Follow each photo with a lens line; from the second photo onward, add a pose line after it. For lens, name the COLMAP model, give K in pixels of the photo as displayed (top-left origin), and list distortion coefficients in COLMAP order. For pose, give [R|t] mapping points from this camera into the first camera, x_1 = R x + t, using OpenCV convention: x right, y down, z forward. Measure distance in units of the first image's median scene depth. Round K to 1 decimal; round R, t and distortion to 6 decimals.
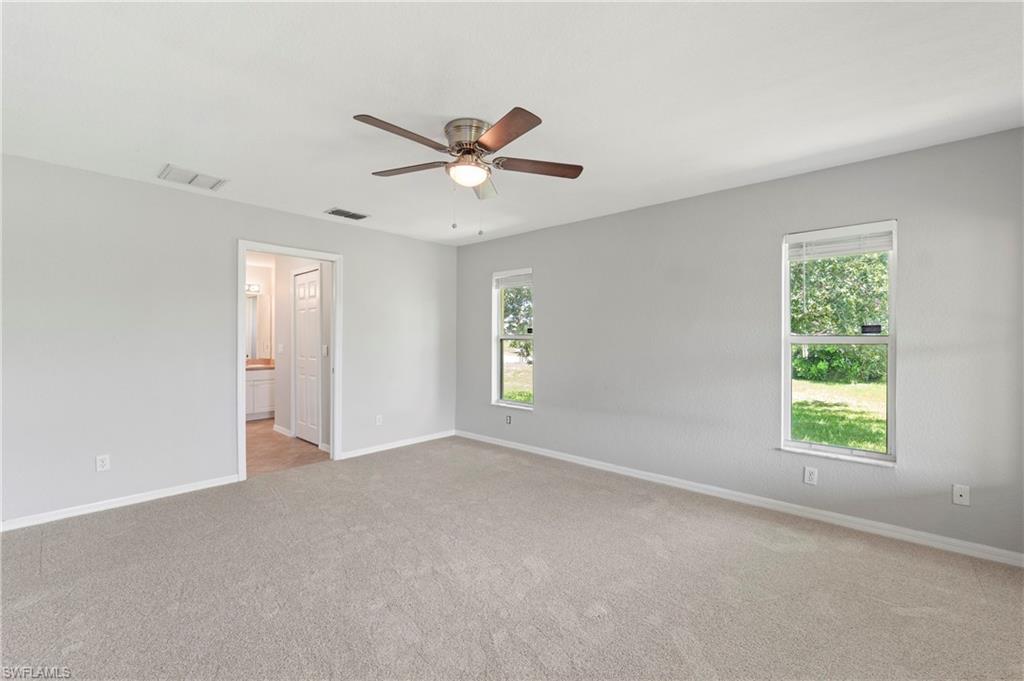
lens RADIAL K [[422.9, 0, 511.2], [0, 422.9, 337.1], [0, 0, 1]] dist [-0.007888, 0.000197]
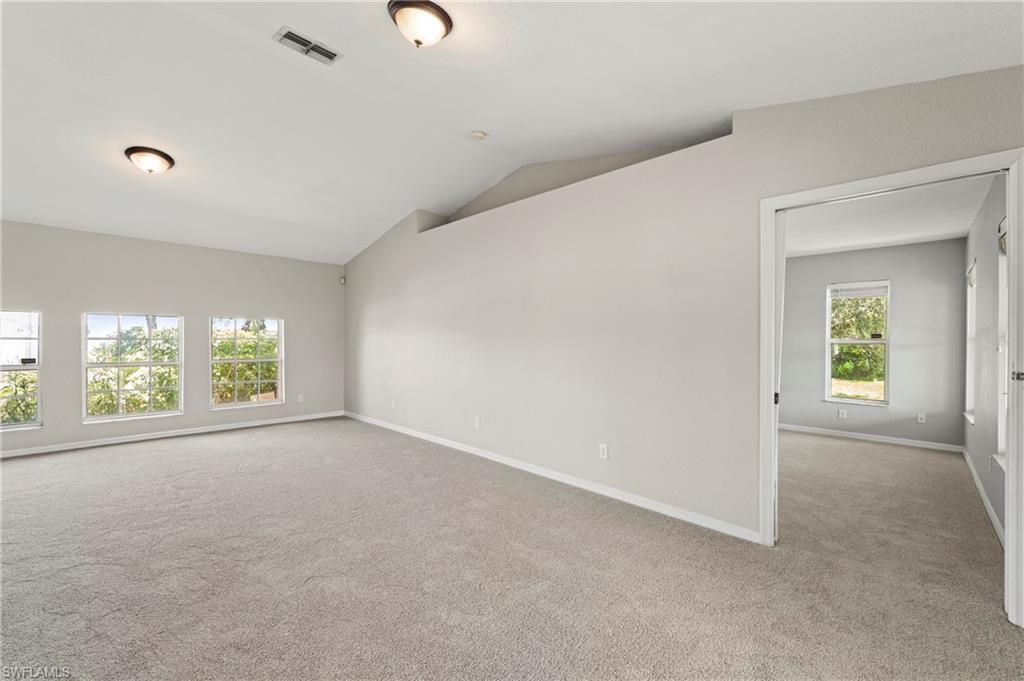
lens RADIAL K [[412.7, 0, 508.5], [0, 412.7, 342.9], [0, 0, 1]] dist [-0.002172, -0.000179]
pose [[0.998601, 0.002828, -0.052806, -0.551352], [-0.002498, 0.999977, 0.006300, 0.003703], [0.052822, -0.006159, 0.998585, -0.739978]]
